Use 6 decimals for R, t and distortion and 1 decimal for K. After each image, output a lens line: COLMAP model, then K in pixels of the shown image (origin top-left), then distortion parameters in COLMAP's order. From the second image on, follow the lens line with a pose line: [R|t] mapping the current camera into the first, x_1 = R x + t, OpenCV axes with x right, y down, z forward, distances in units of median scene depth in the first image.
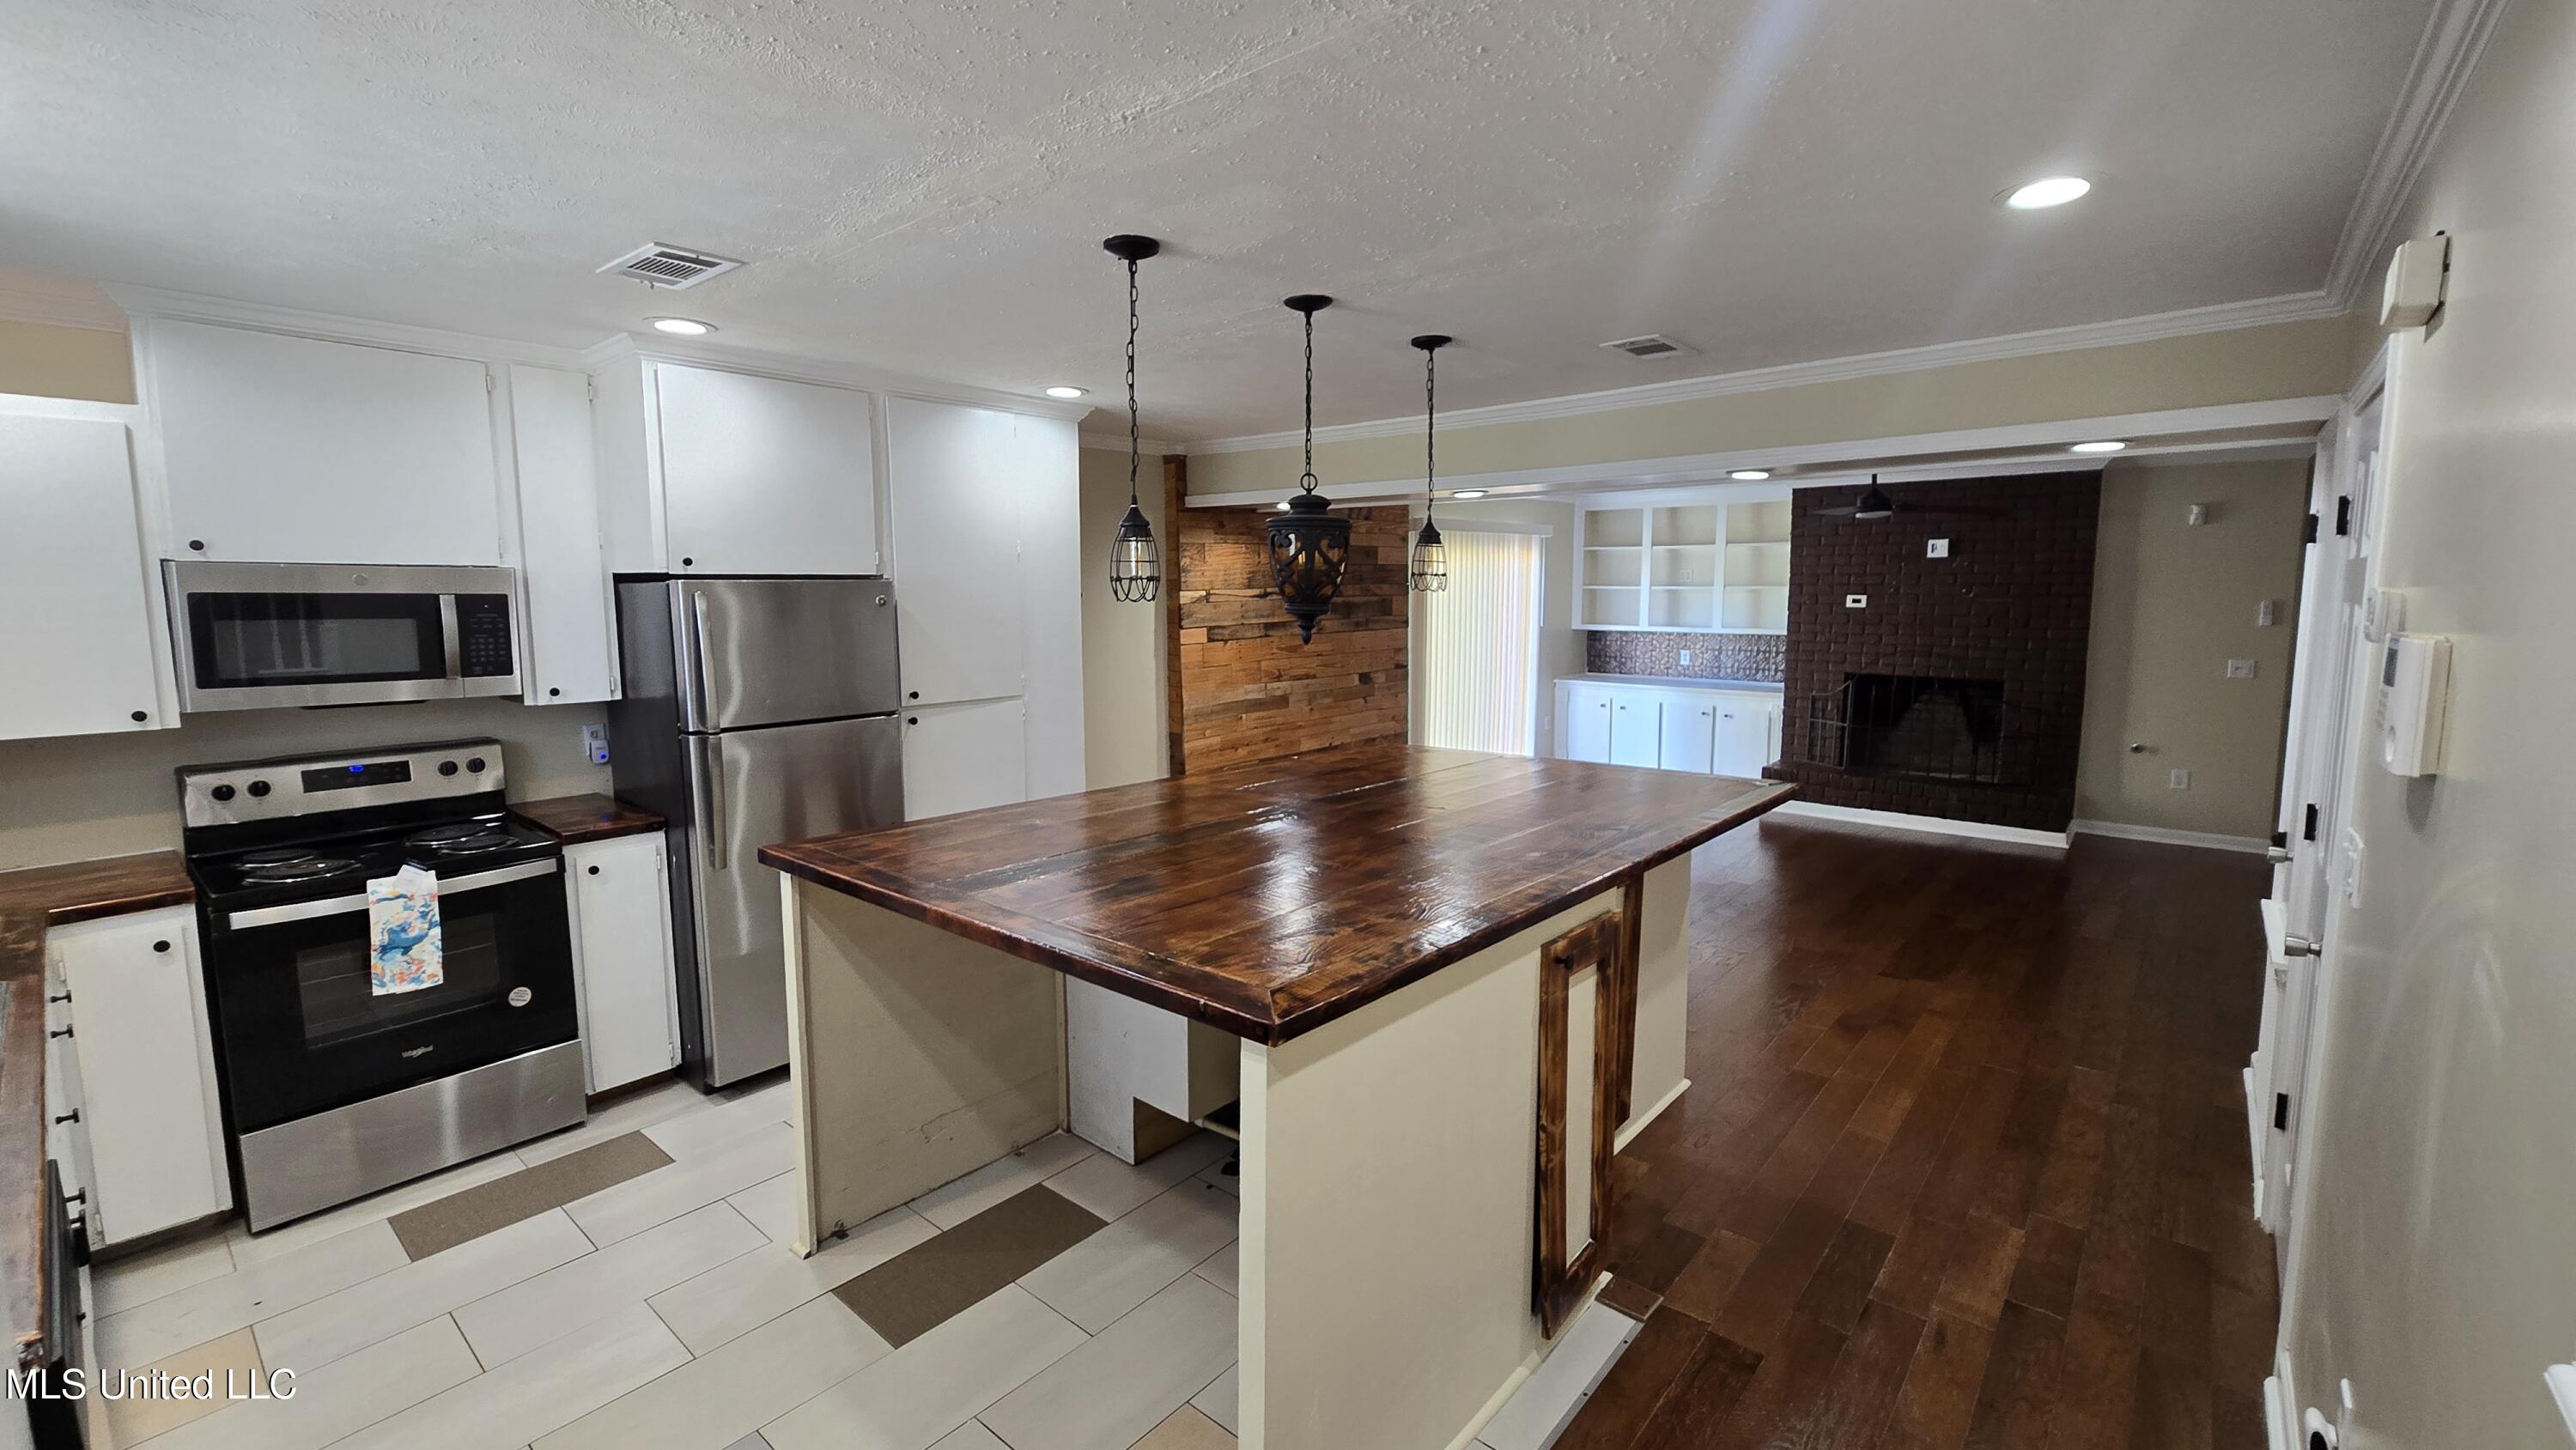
lens RADIAL K [[1070.6, 0, 1300.4], [0, 1070.6, 712.6], [0, 0, 1]] dist [0.003162, 0.000463]
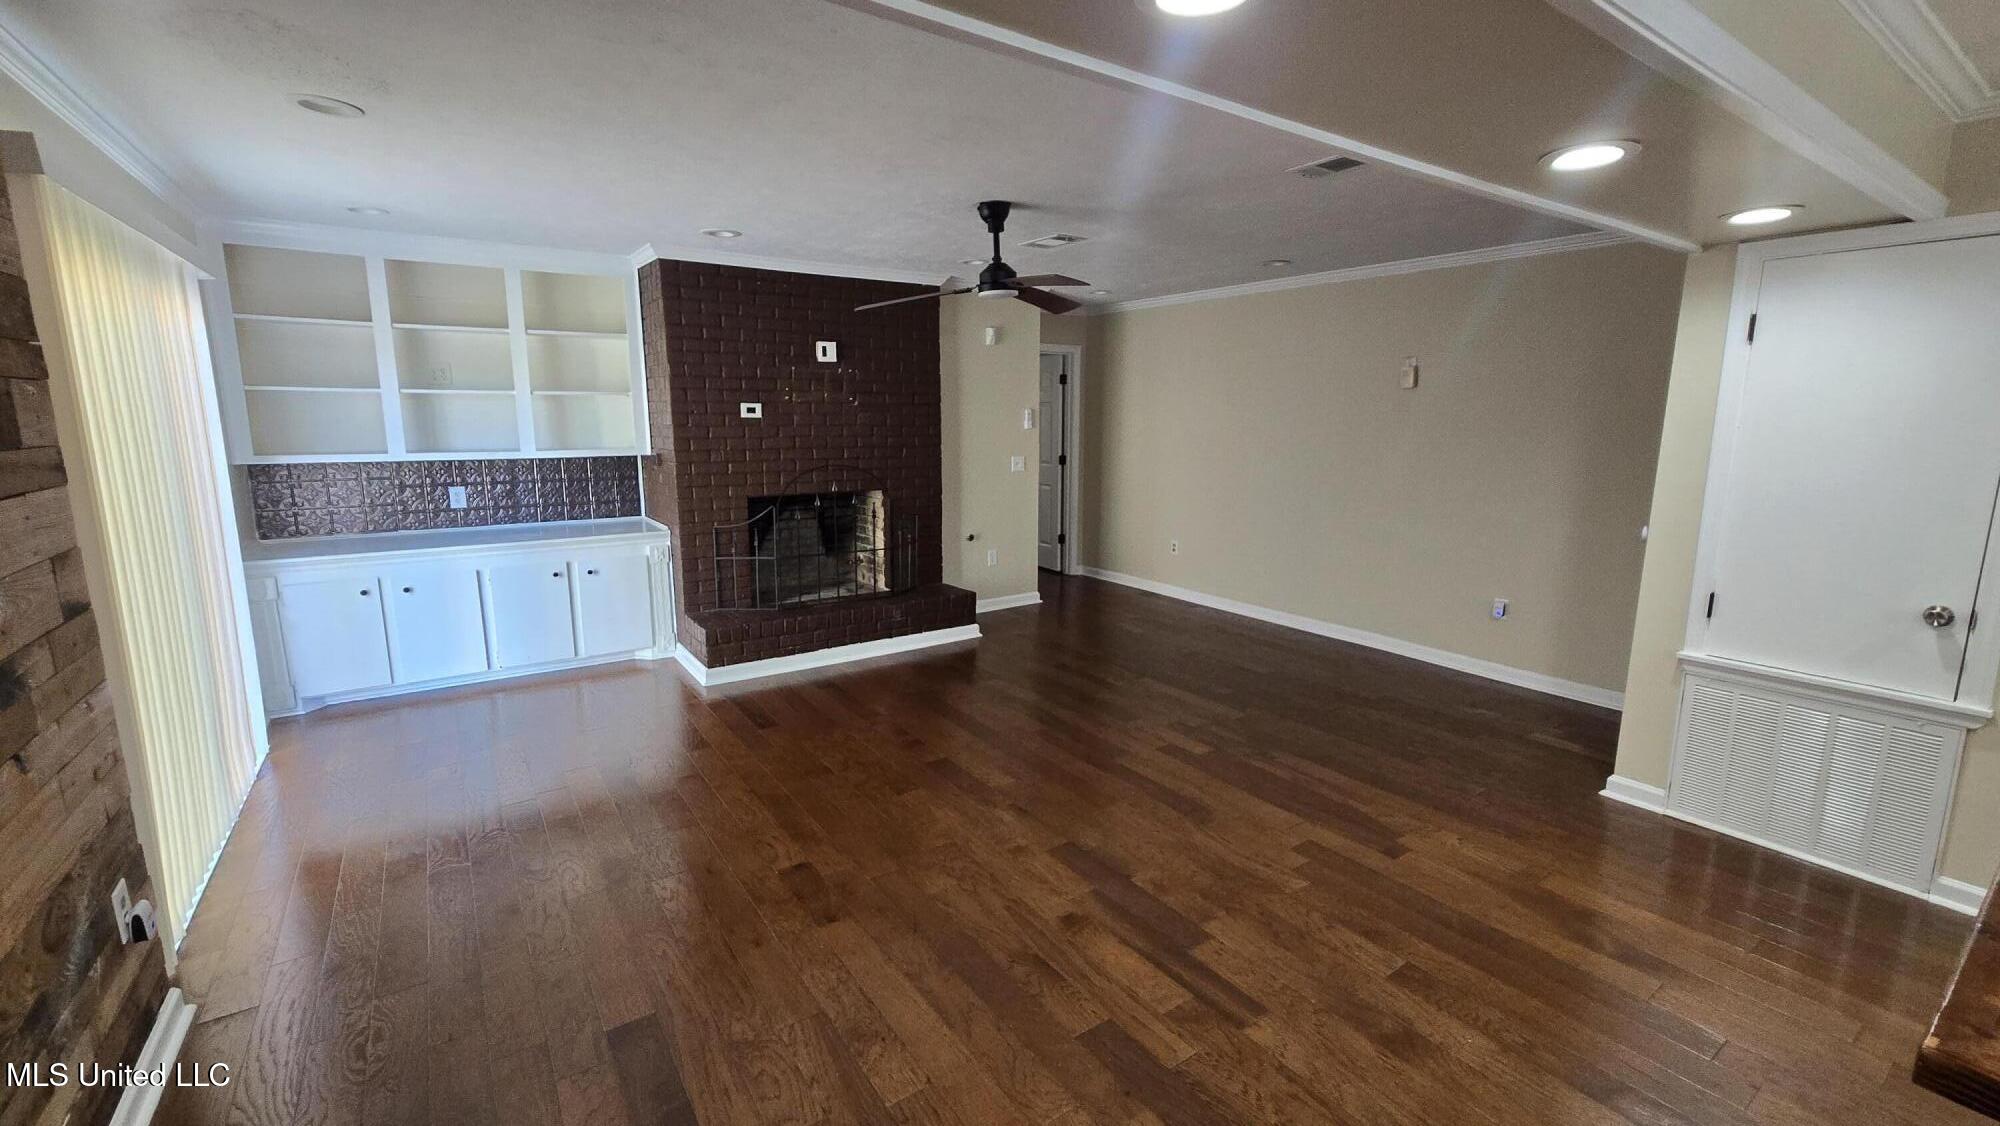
lens RADIAL K [[831.3, 0, 998.0], [0, 831.3, 564.6], [0, 0, 1]] dist [0.003162, 0.000463]
pose [[0.263949, -0.176783, 0.948198, -0.069423], [0.107098, 0.982353, 0.153338, -0.064949], [-0.958572, 0.061077, 0.278224, 0.643059]]
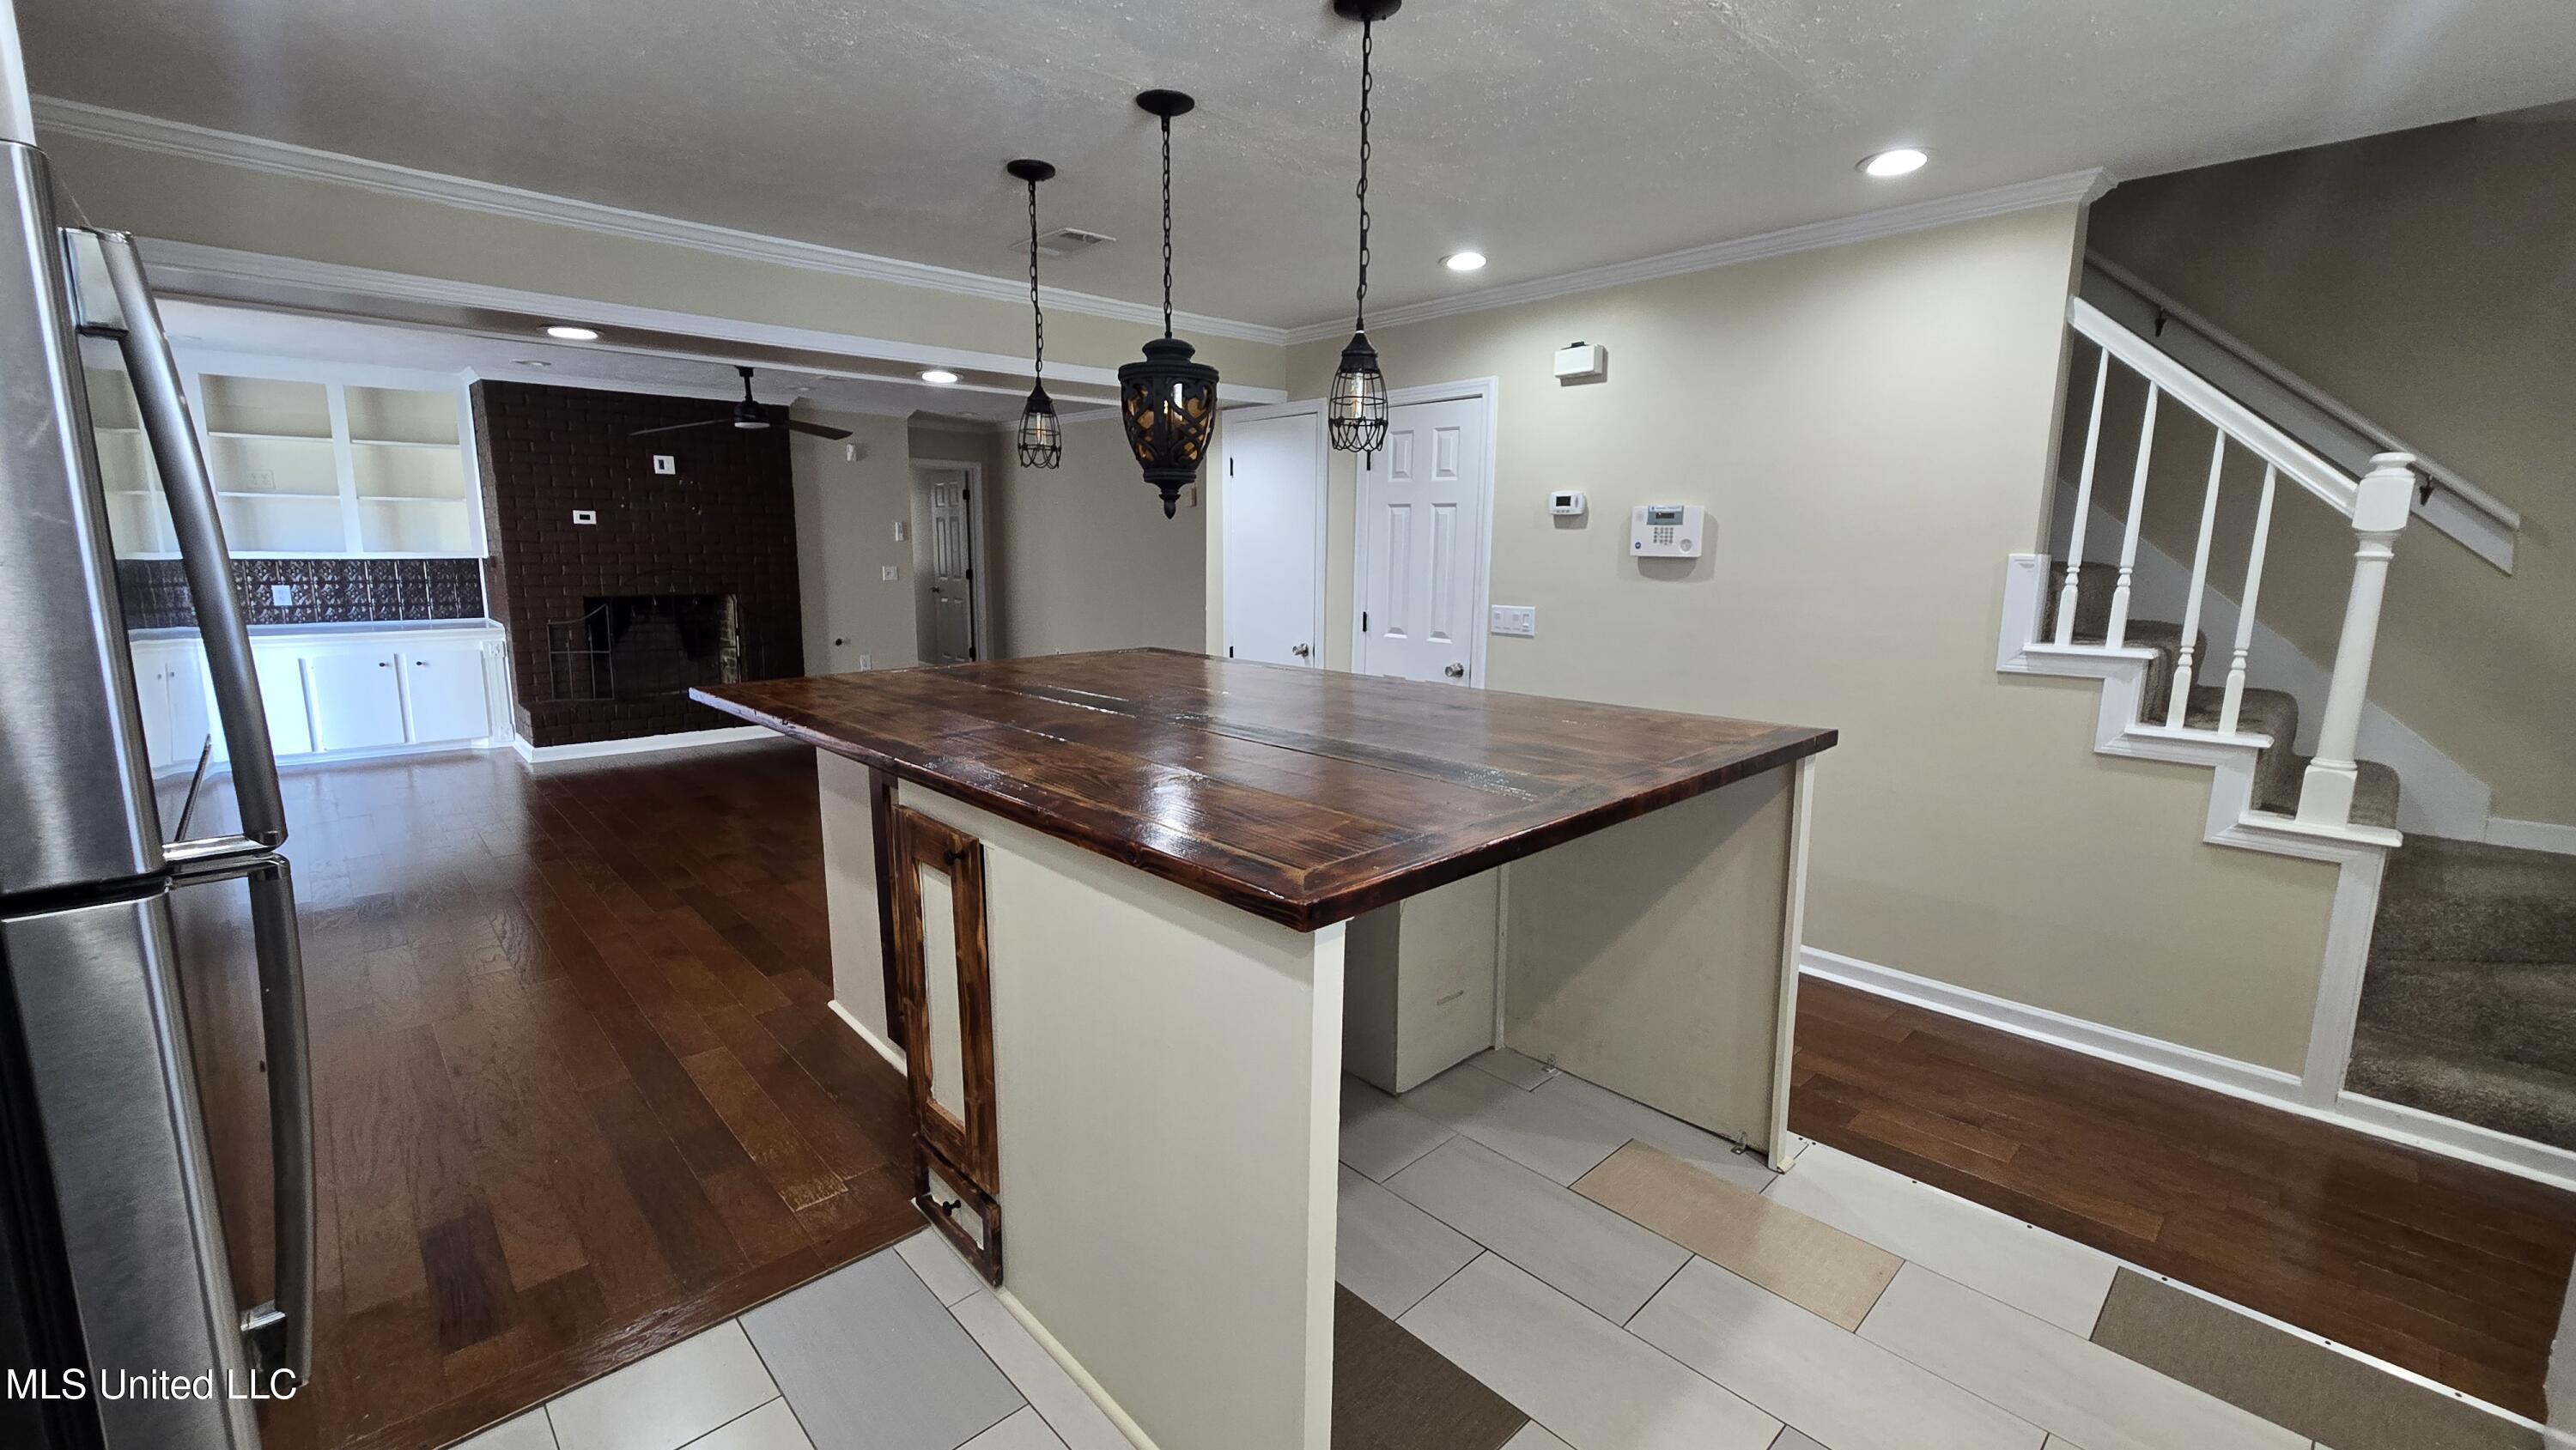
lens RADIAL K [[1070.6, 0, 1283.8], [0, 1070.6, 713.8], [0, 0, 1]] dist [0.003162, 0.000463]
pose [[0.120594, -0.160931, 0.979571, -0.338129], [0.099789, 0.983739, 0.149331, -0.015788], [-0.987674, 0.079742, 0.134692, 0.298450]]
